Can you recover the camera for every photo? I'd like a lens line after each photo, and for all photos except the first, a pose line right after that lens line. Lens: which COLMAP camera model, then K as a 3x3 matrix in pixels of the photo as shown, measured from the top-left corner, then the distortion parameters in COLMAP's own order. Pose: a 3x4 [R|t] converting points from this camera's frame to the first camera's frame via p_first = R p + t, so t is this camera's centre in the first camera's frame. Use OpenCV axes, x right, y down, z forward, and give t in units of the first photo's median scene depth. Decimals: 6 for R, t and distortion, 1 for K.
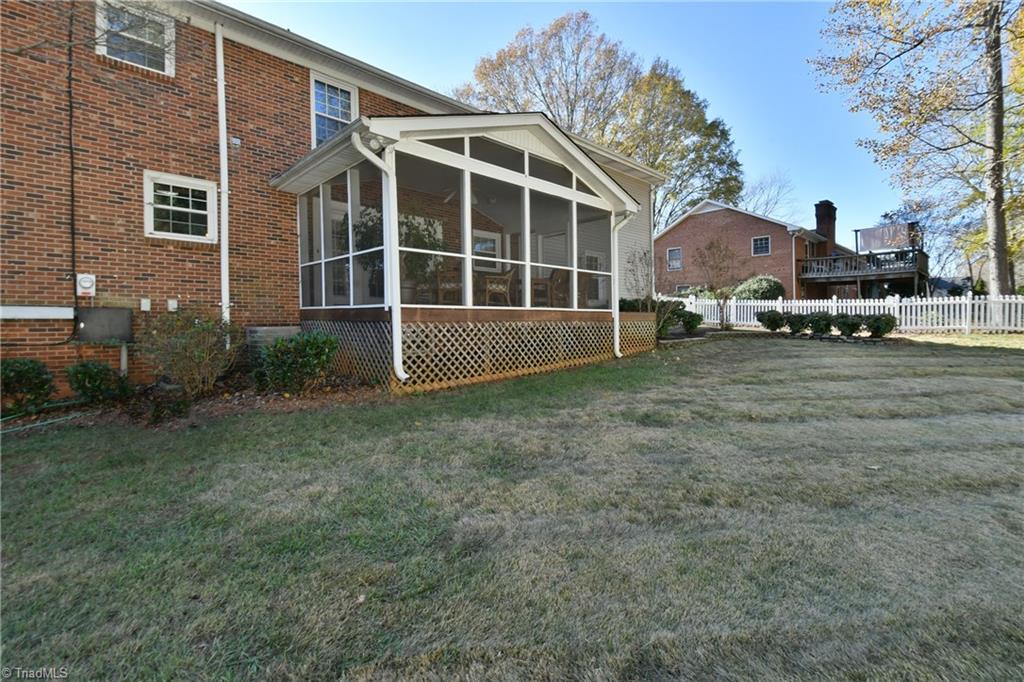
lens RADIAL K [[455.6, 0, 534.9], [0, 455.6, 327.2], [0, 0, 1]] dist [0.030838, 0.000148]
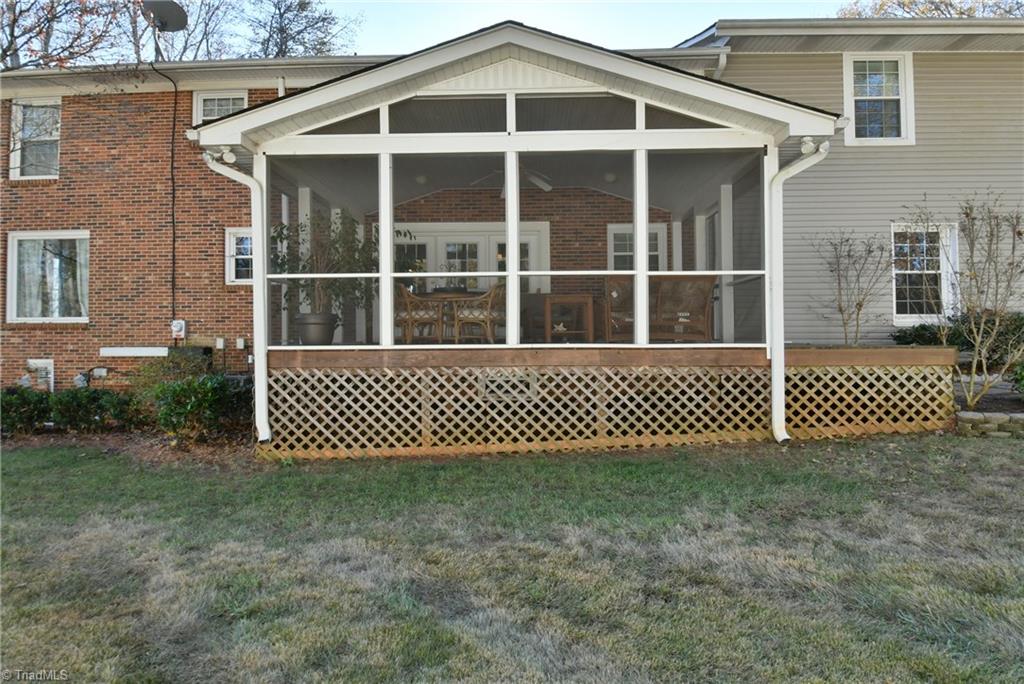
lens RADIAL K [[511.4, 0, 512.0], [0, 511.4, 342.0], [0, 0, 1]] dist [0.015806, -0.000097]
pose [[0.688849, 0.004386, -0.724891, 0.544988], [-0.010666, 0.999935, -0.004086, -0.049470], [0.724826, 0.010546, 0.688851, 0.584552]]
